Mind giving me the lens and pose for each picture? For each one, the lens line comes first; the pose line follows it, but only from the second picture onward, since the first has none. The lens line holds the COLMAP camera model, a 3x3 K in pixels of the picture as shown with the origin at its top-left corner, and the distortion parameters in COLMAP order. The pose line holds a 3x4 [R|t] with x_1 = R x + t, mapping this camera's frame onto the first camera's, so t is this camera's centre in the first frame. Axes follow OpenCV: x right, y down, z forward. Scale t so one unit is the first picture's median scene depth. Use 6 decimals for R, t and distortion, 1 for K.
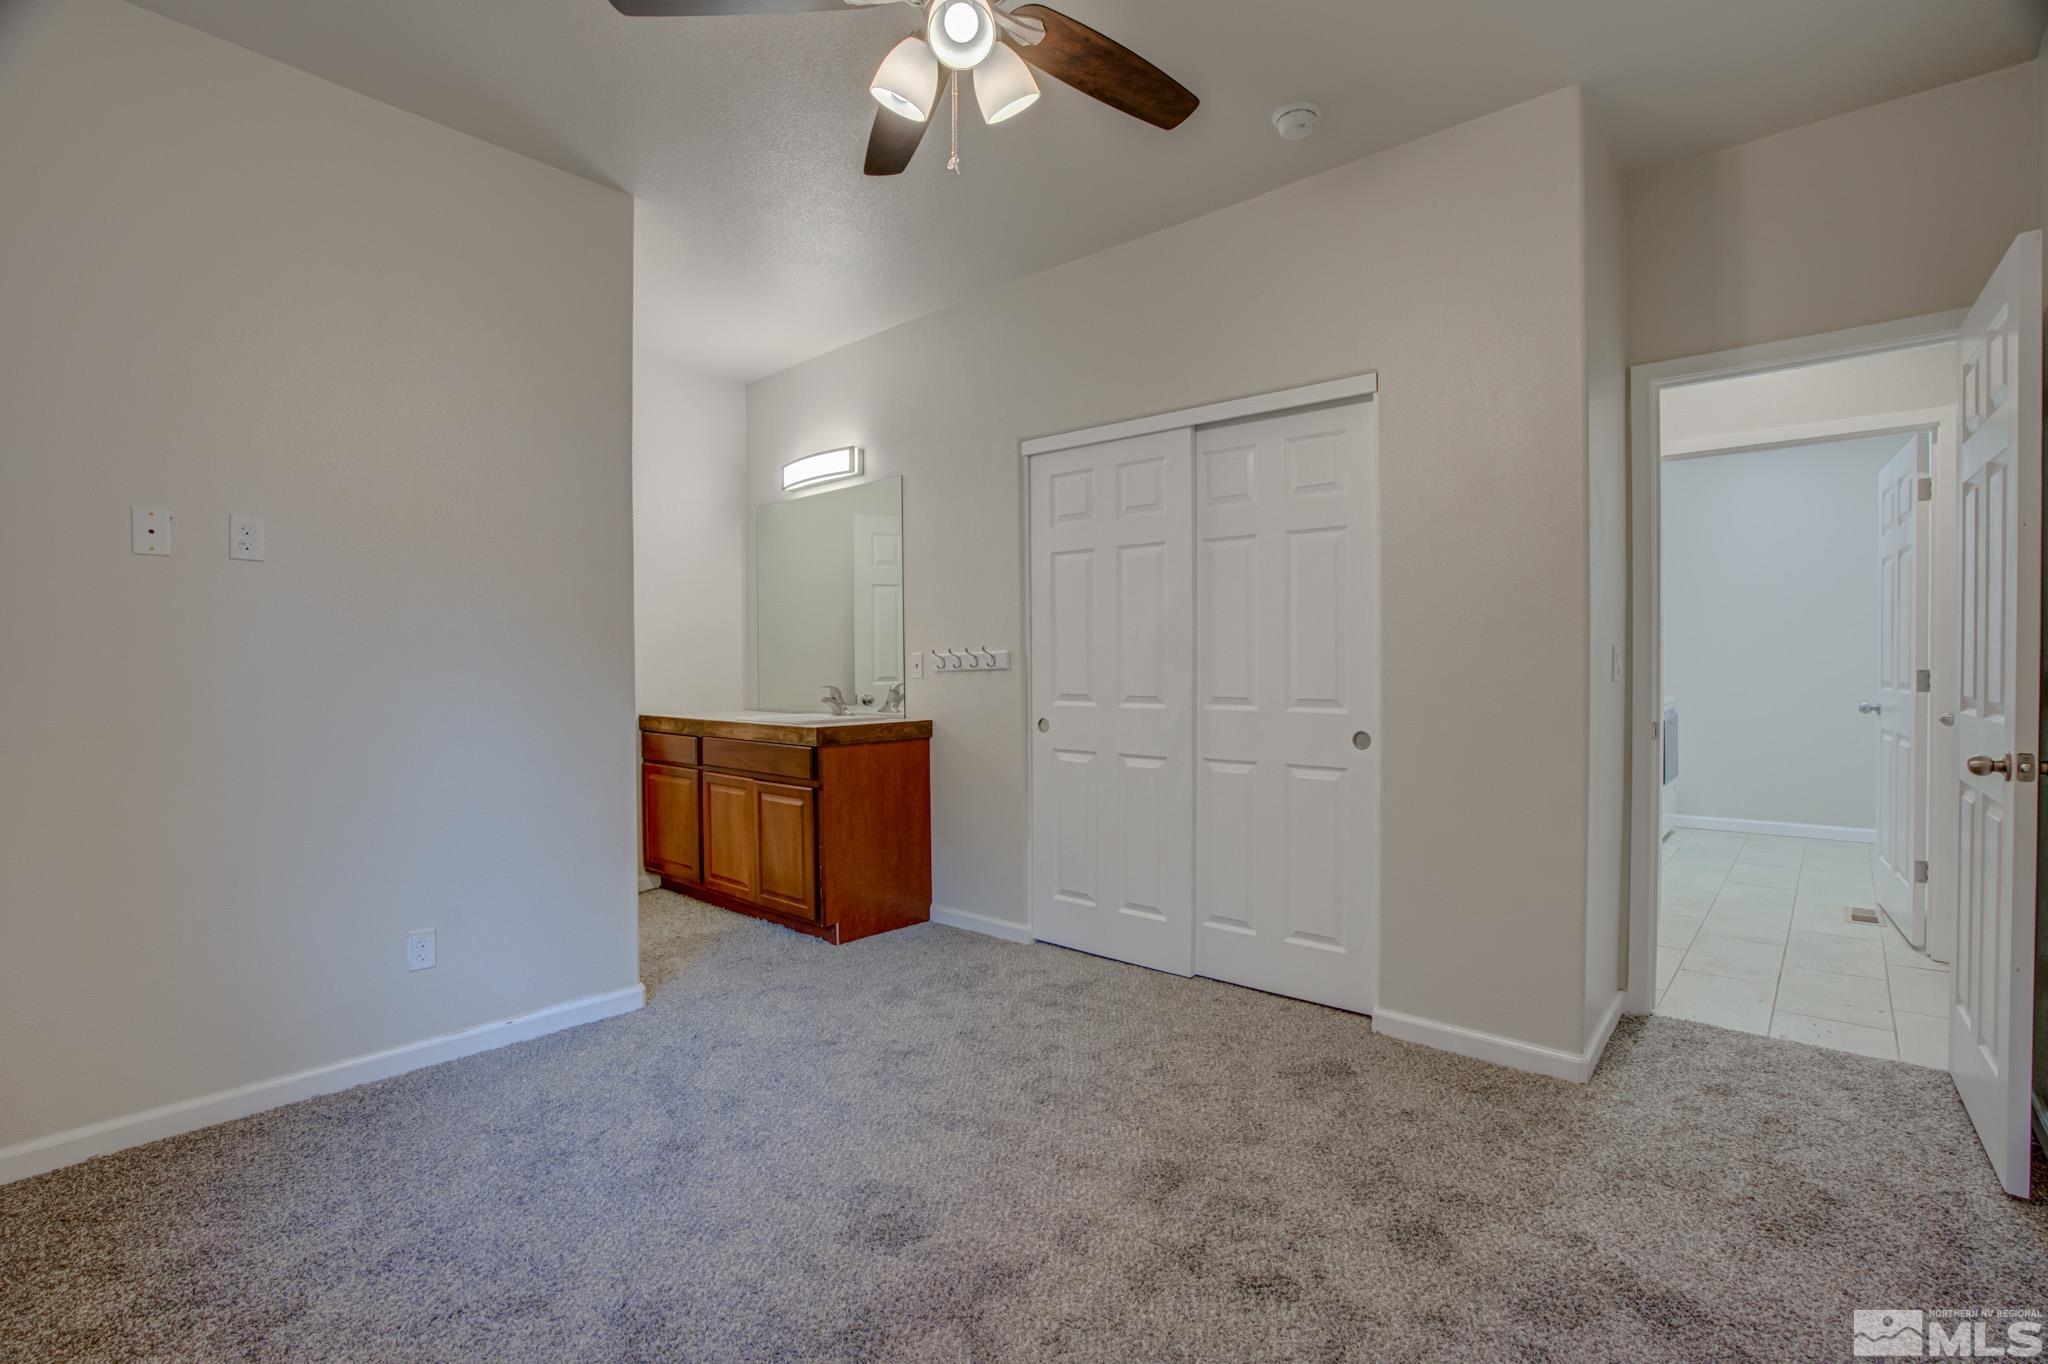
lens RADIAL K [[956.8, 0, 1009.5], [0, 956.8, 688.2], [0, 0, 1]] dist [-0.046164, 0.014254]
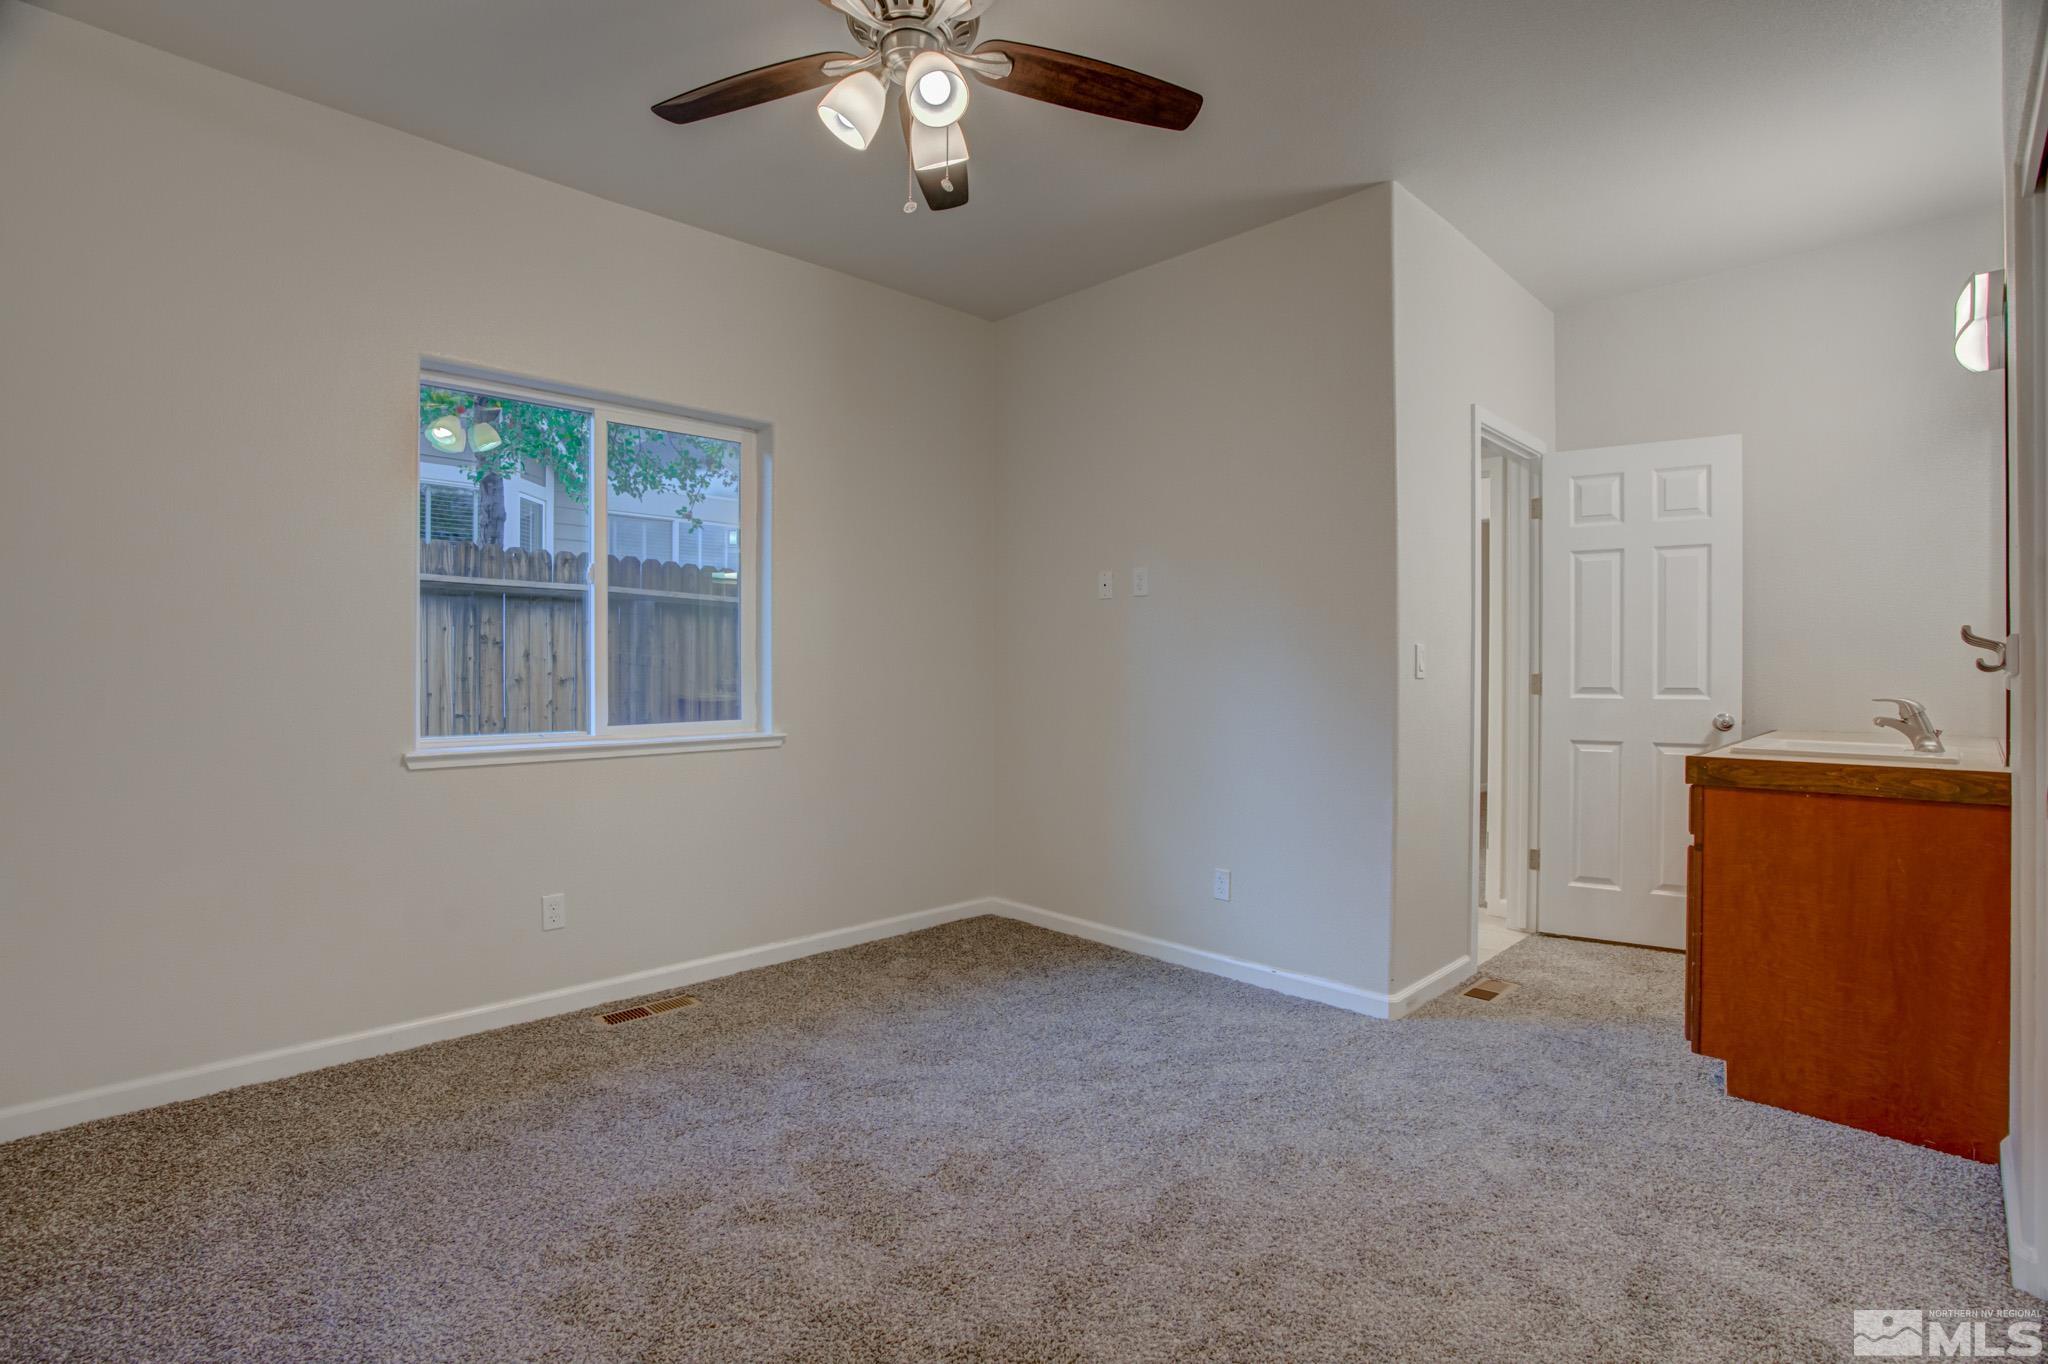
lens RADIAL K [[956.8, 0, 1033.7], [0, 956.8, 678.4], [0, 0, 1]] dist [-0.046164, 0.014254]
pose [[-0.057809, 0.015778, -0.998203, 0.615585], [-0.024485, 0.999552, 0.017217, -0.018636], [0.998027, 0.025436, -0.057397, 0.718785]]
